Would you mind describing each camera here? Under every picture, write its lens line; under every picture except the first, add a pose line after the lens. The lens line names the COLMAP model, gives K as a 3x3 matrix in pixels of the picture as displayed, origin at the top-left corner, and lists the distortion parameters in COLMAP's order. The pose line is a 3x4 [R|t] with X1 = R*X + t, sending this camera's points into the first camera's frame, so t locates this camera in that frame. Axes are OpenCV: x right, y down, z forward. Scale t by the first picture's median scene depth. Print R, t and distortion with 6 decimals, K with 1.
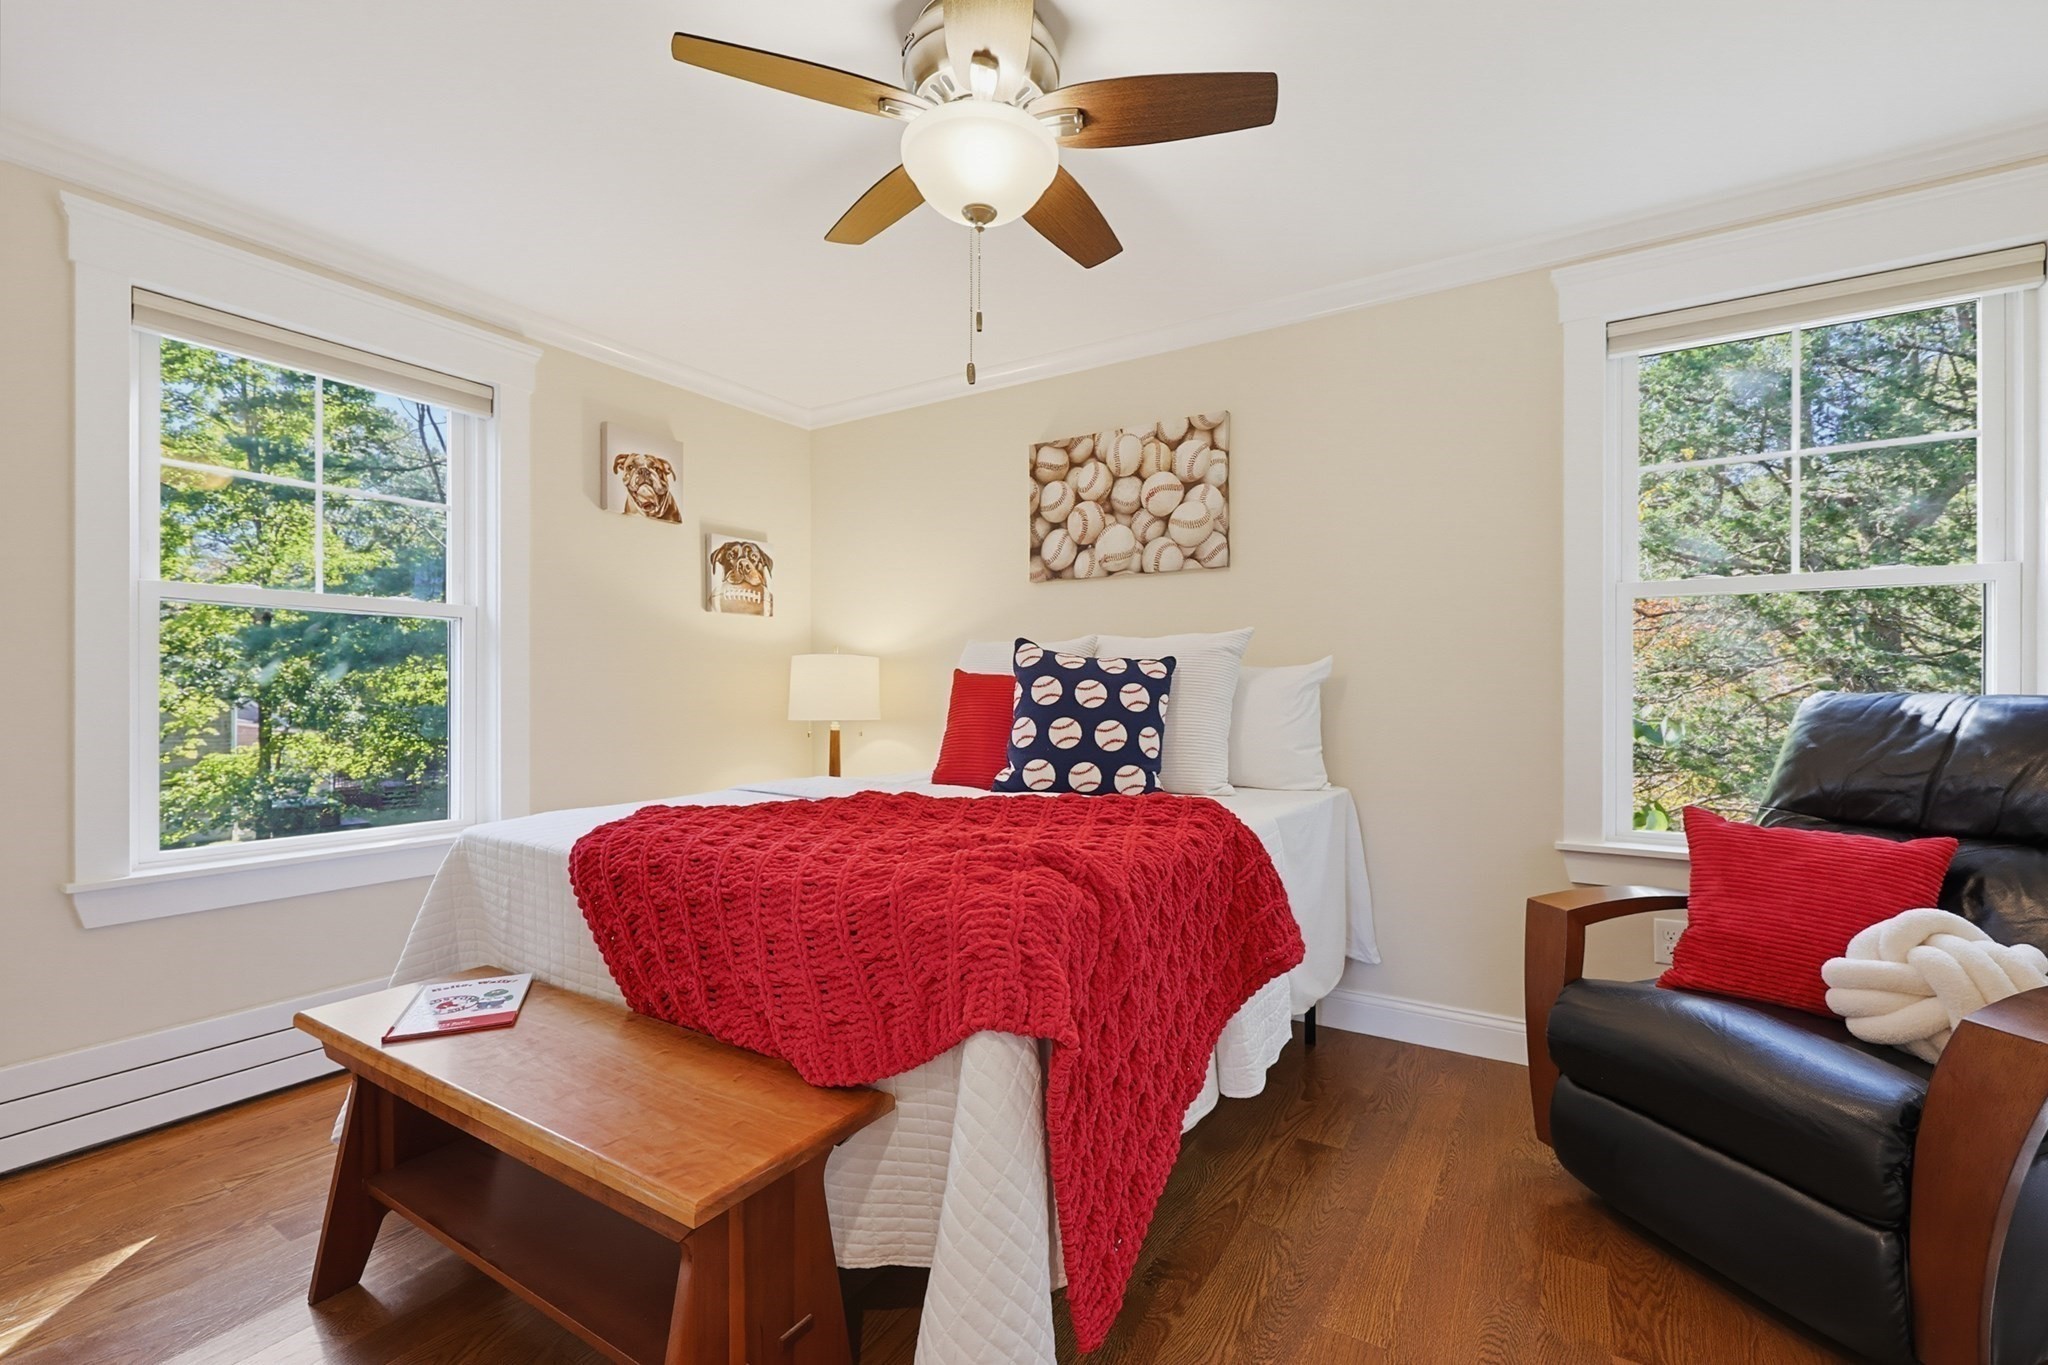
lens RADIAL K [[886.7, 0, 1024.0], [0, 886.7, 682.5], [0, 0, 1]] dist [-0.003170, -0.000387]
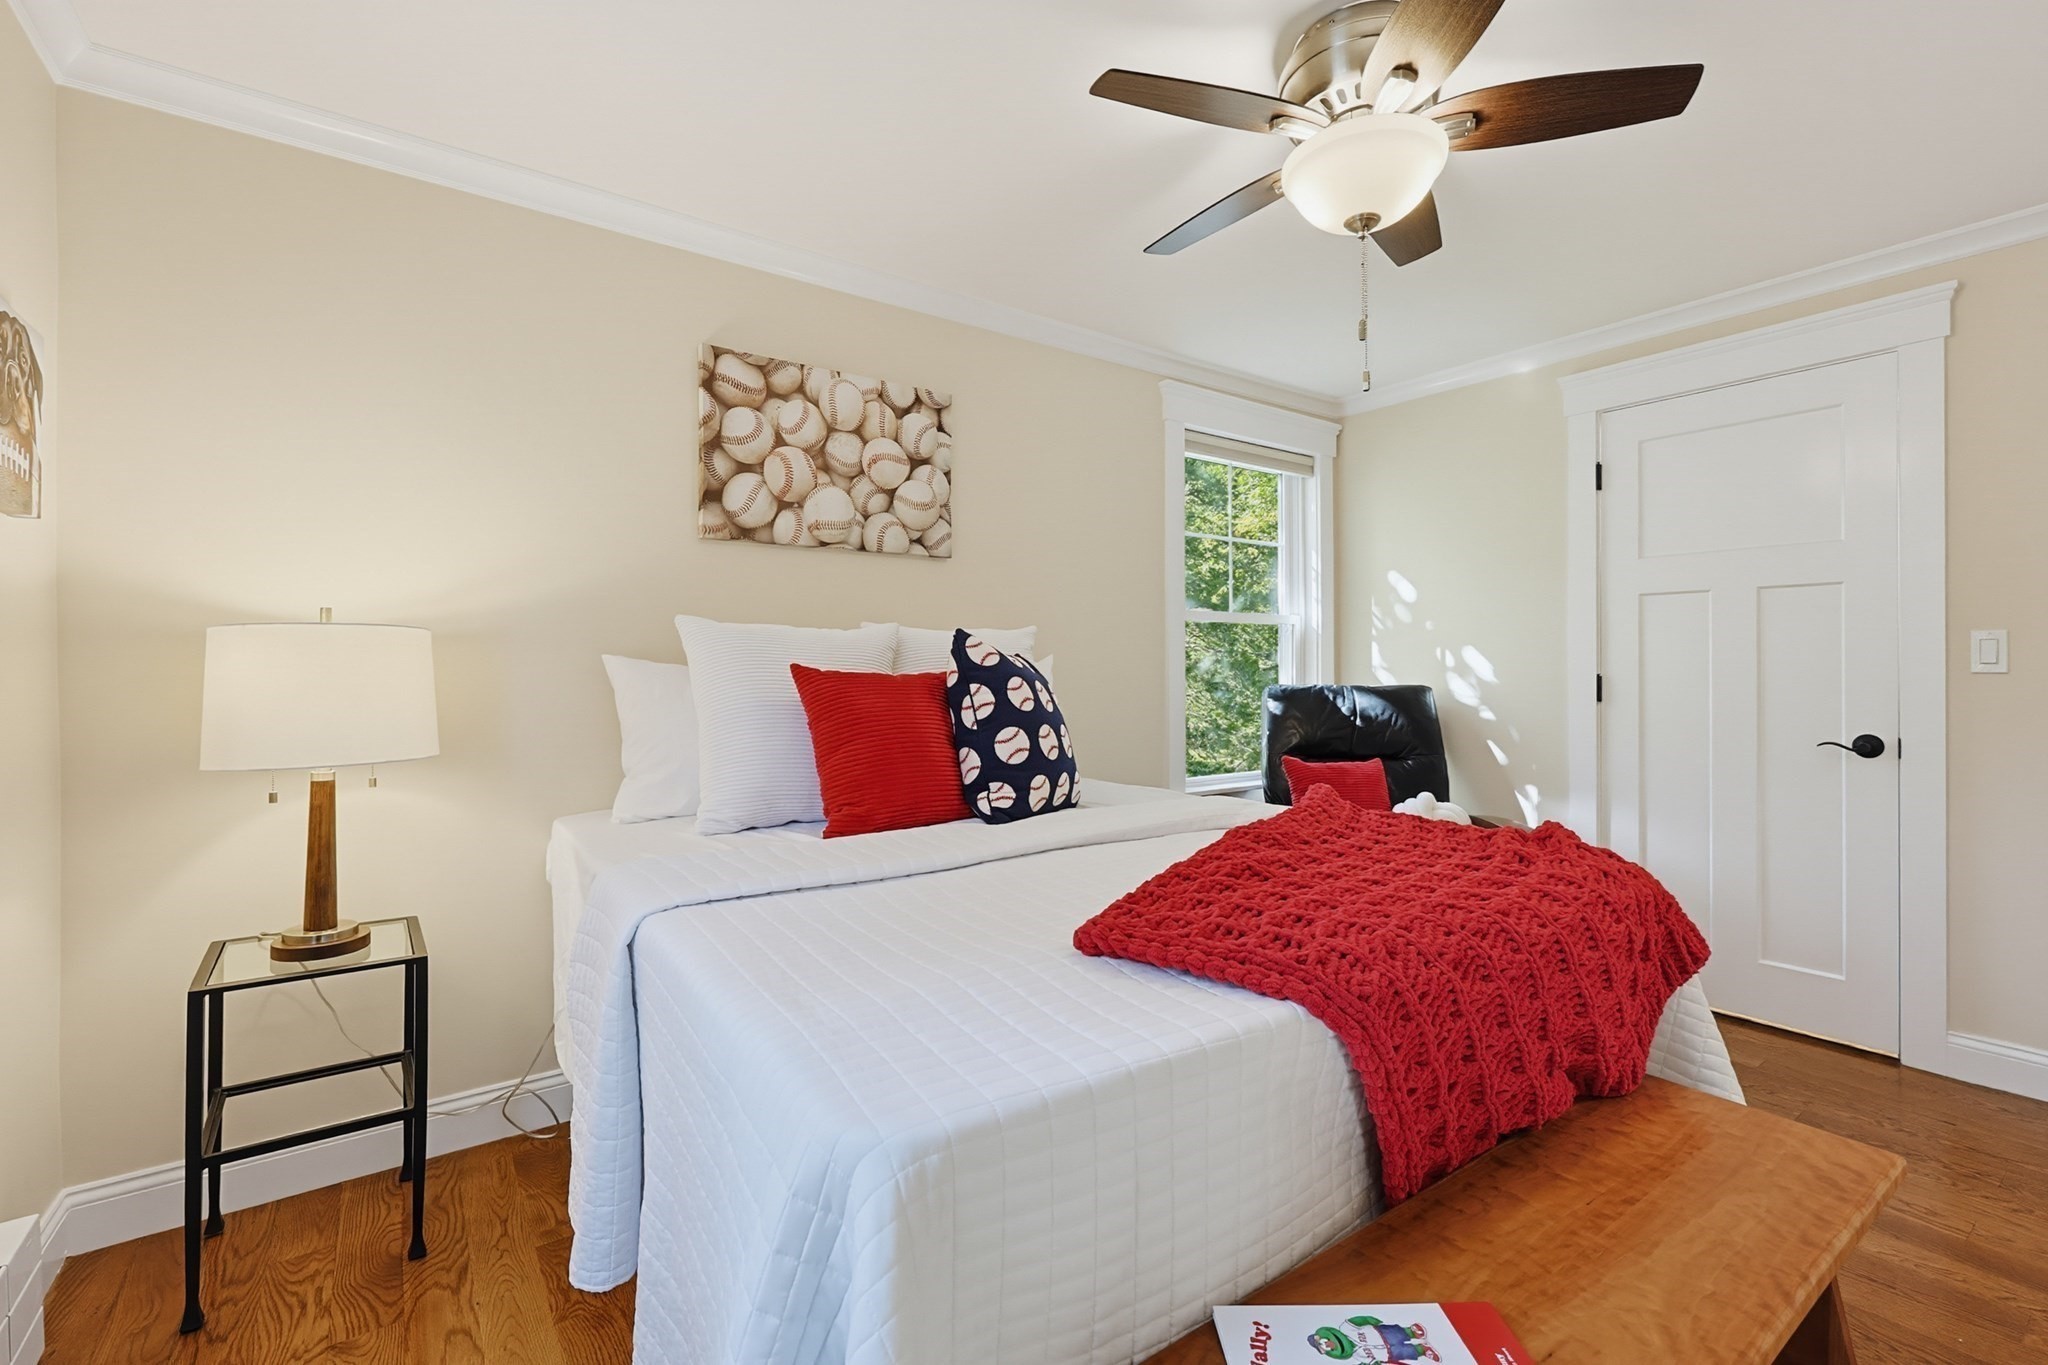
lens RADIAL K [[886.7, 0, 1024.0], [0, 886.7, 682.5], [0, 0, 1]] dist [-0.003170, -0.000387]
pose [[0.378793, -0.005927, 0.925462, -0.592745], [-0.000976, 0.999976, 0.006804, -0.002255], [-0.925481, -0.003480, 0.378779, 0.529076]]
